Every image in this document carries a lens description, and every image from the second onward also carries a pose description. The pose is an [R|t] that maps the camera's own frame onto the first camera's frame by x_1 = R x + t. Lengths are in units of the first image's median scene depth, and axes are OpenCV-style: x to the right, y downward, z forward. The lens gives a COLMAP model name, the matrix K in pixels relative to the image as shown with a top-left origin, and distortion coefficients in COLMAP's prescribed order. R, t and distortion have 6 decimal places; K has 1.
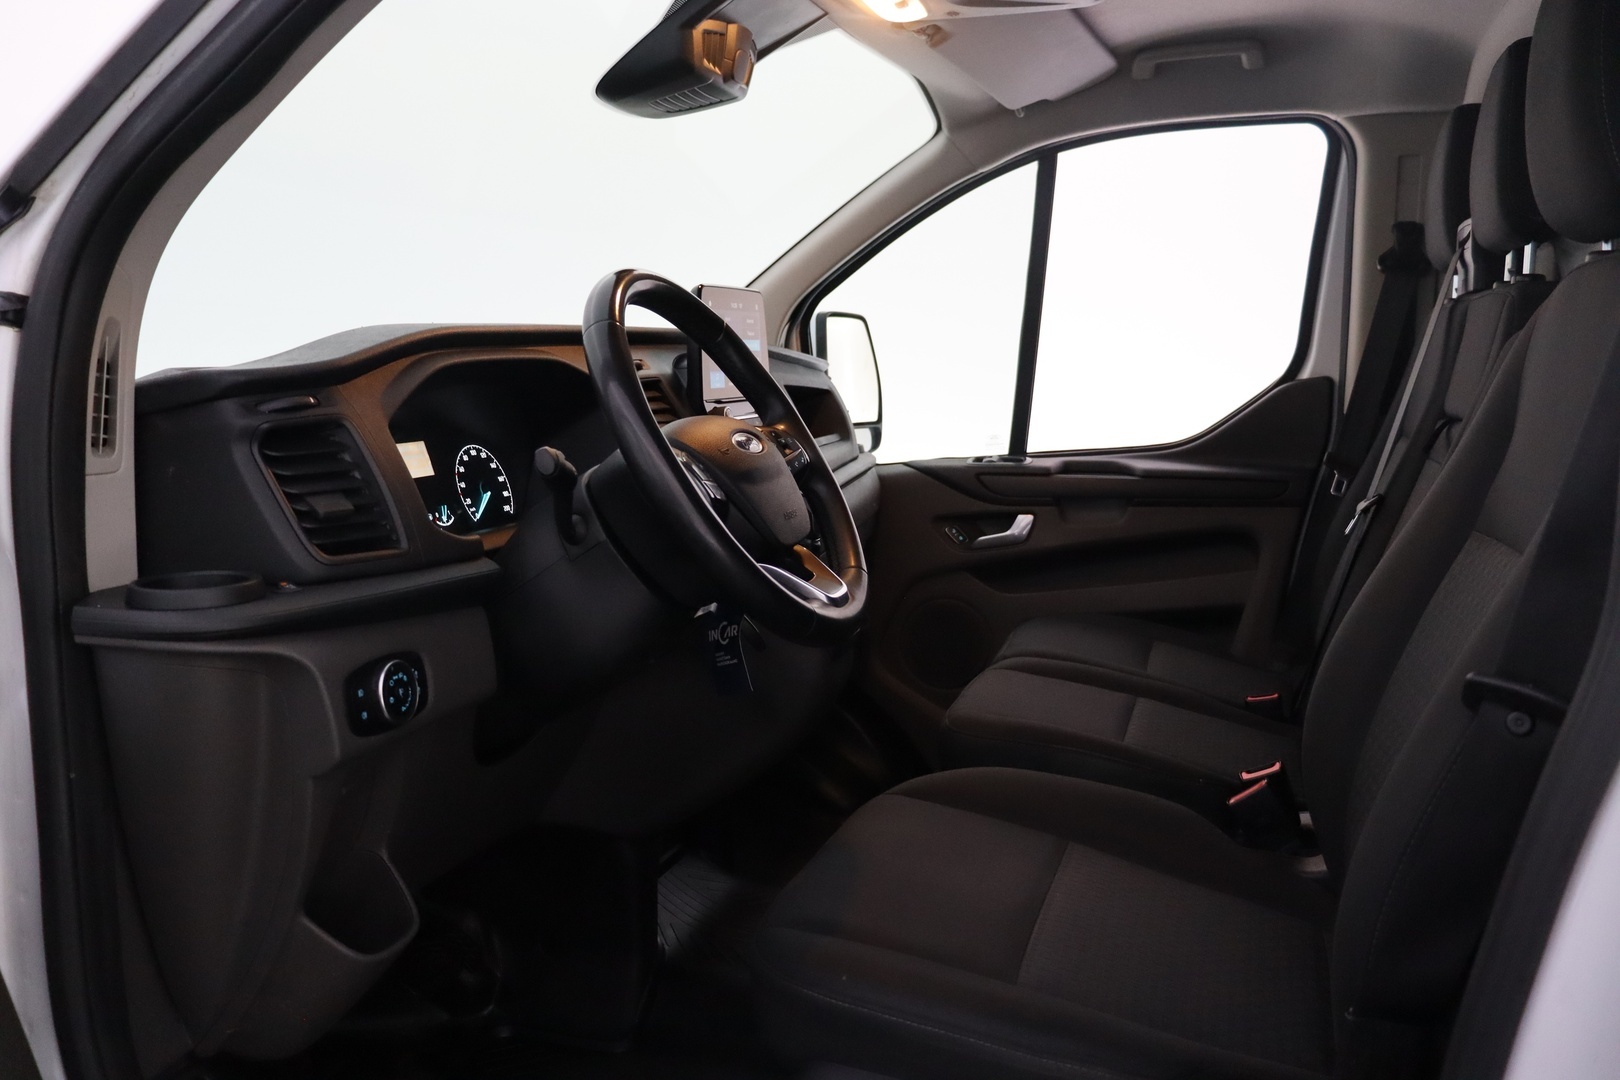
lens RADIAL K [[1326.5, 0, 810.0], [0, 1326.5, 540.0], [0, 0, 1]] dist [-0.175354, 0.154039]
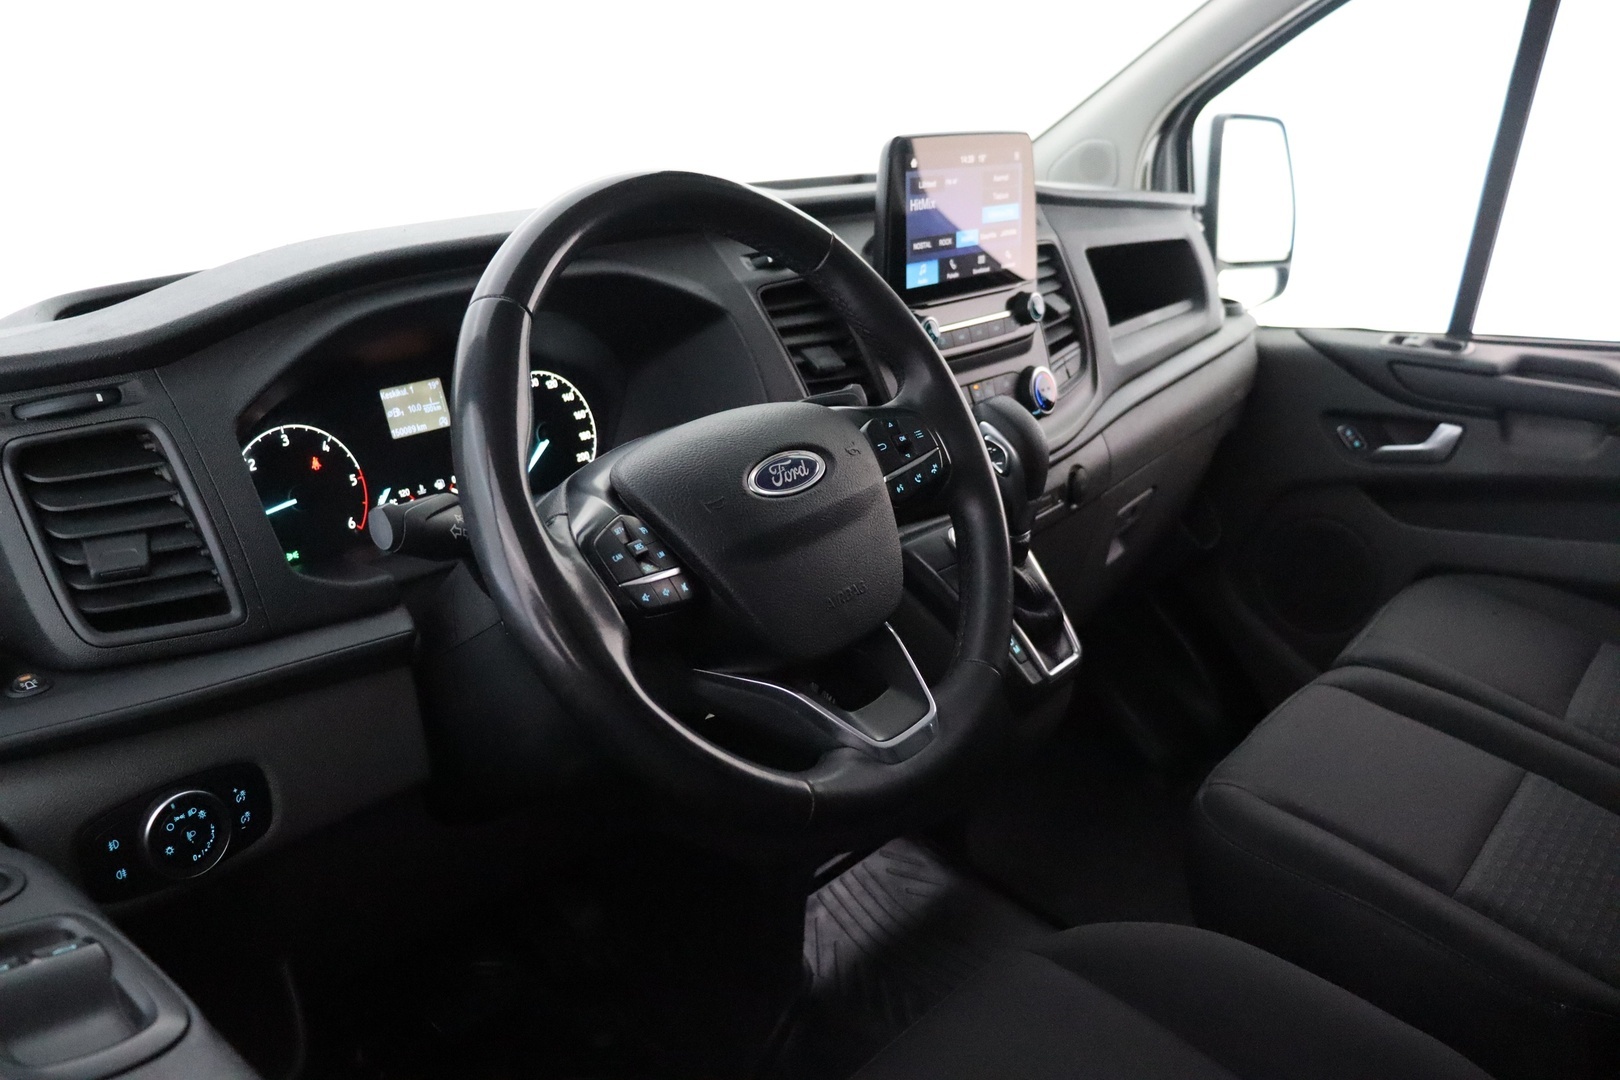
lens RADIAL K [[1326.5, 0, 810.0], [0, 1326.5, 540.0], [0, 0, 1]] dist [-0.175354, 0.154039]
pose [[0.927775, 0.137898, -0.346725, 0.090566], [-0.063903, 0.974198, 0.216459, -0.088857], [0.367629, -0.178669, 0.912648, 0.220909]]
